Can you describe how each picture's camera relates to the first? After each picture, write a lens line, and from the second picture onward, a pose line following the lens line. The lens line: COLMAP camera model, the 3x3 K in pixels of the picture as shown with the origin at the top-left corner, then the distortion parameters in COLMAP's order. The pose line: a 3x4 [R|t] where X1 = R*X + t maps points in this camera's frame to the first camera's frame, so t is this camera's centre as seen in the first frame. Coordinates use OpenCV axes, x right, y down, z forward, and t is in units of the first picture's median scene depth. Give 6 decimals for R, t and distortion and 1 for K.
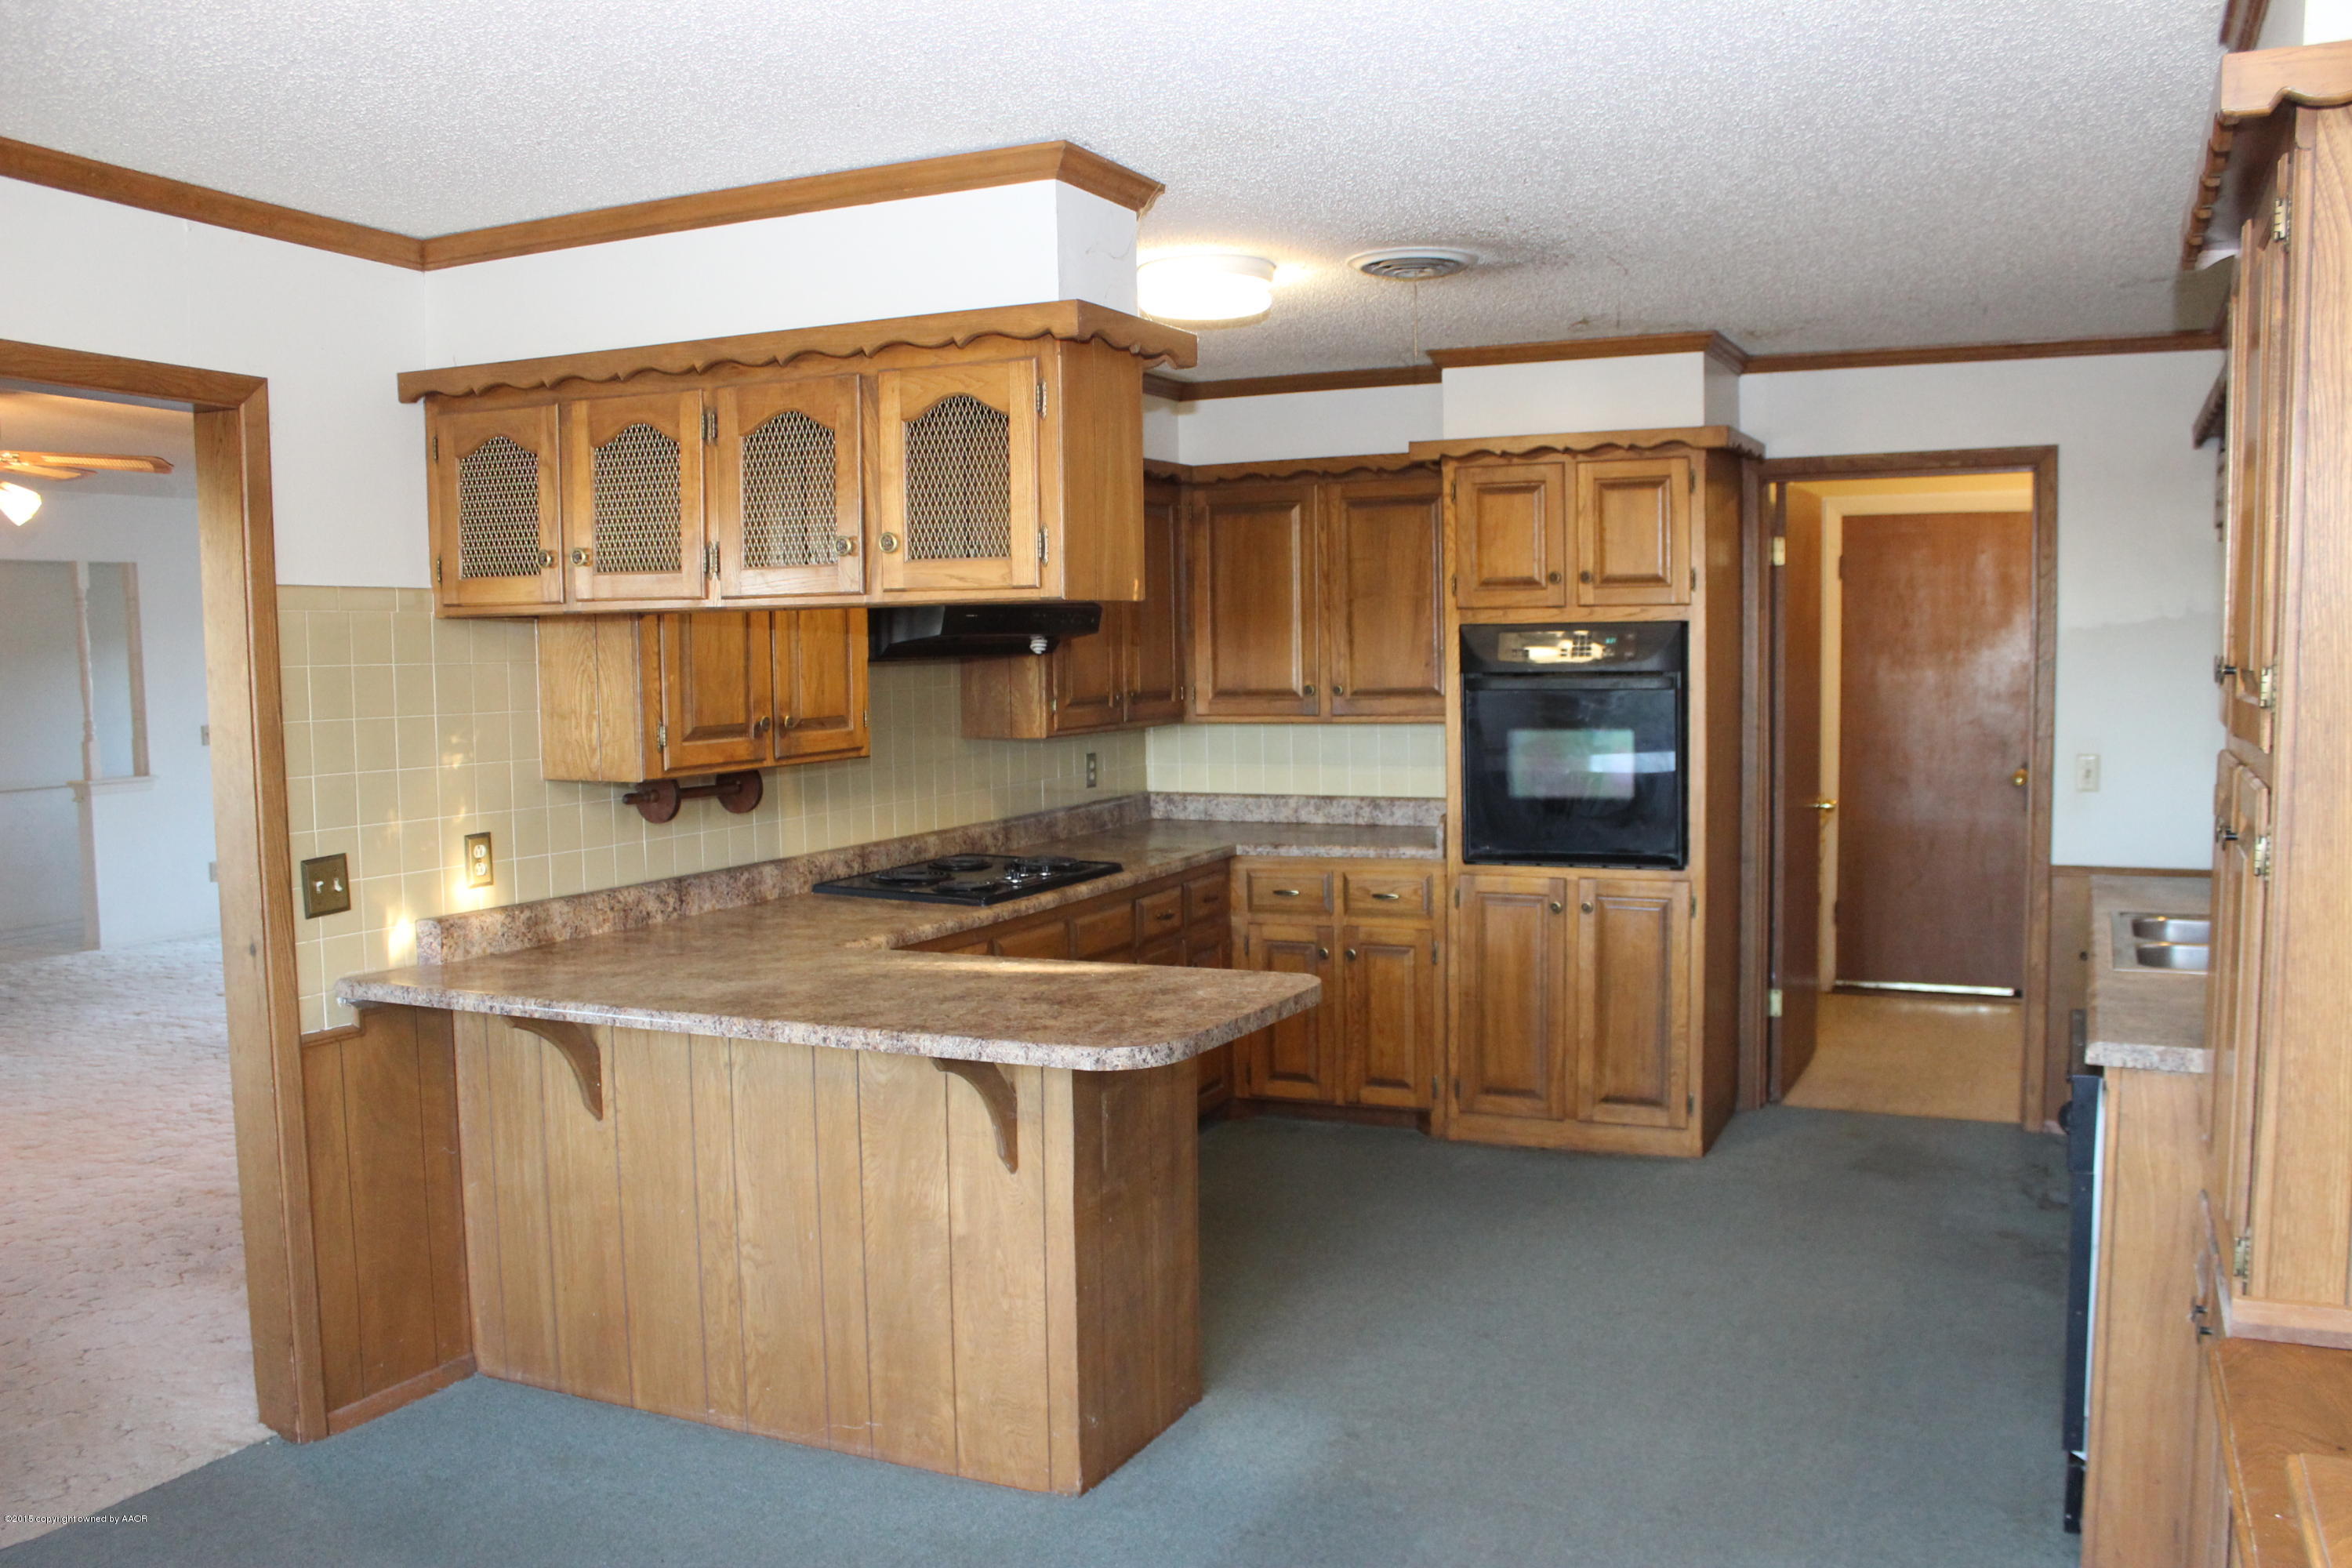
lens RADIAL K [[1965.9, 0, 1207.8], [0, 1965.9, 793.5], [0, 0, 1]] dist [-0.126240, 0.088964]
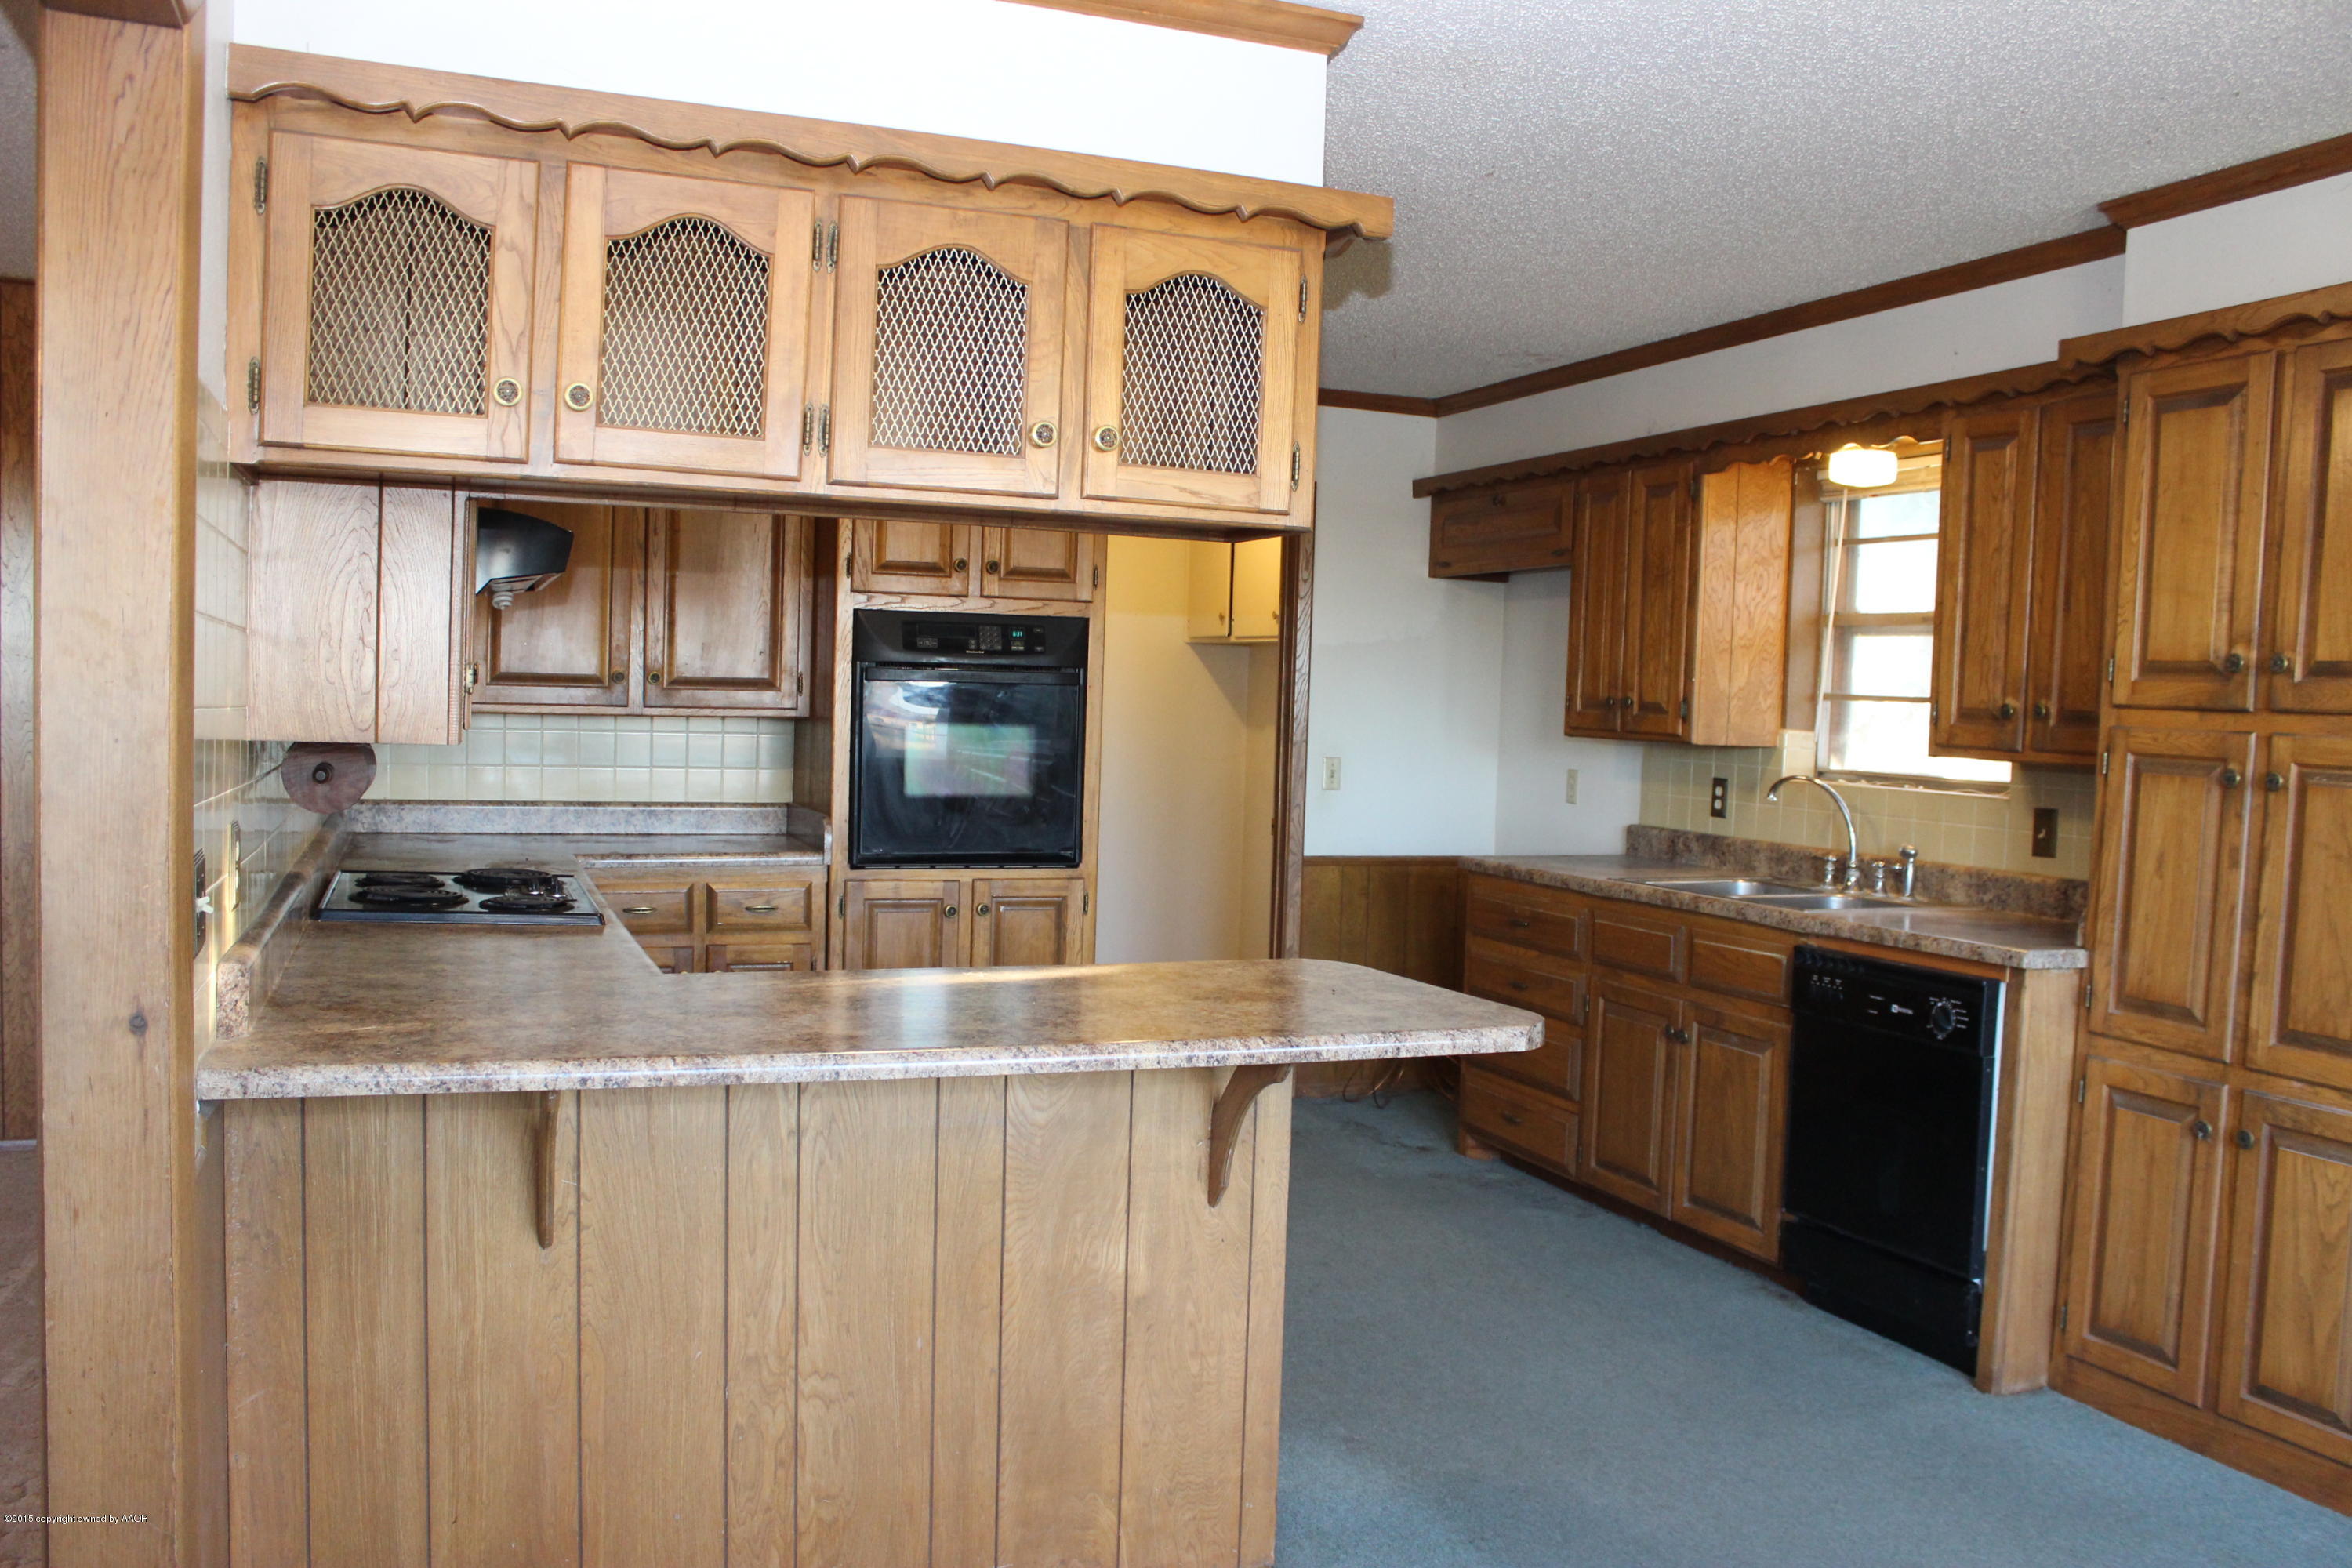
lens RADIAL K [[1965.9, 0, 1207.8], [0, 1965.9, 793.5], [0, 0, 1]] dist [-0.126240, 0.088964]
pose [[0.689169, 0.001256, 0.724600, -0.656781], [0.015522, 0.999743, -0.016495, 0.028405], [-0.724435, 0.022615, 0.688972, 0.387489]]
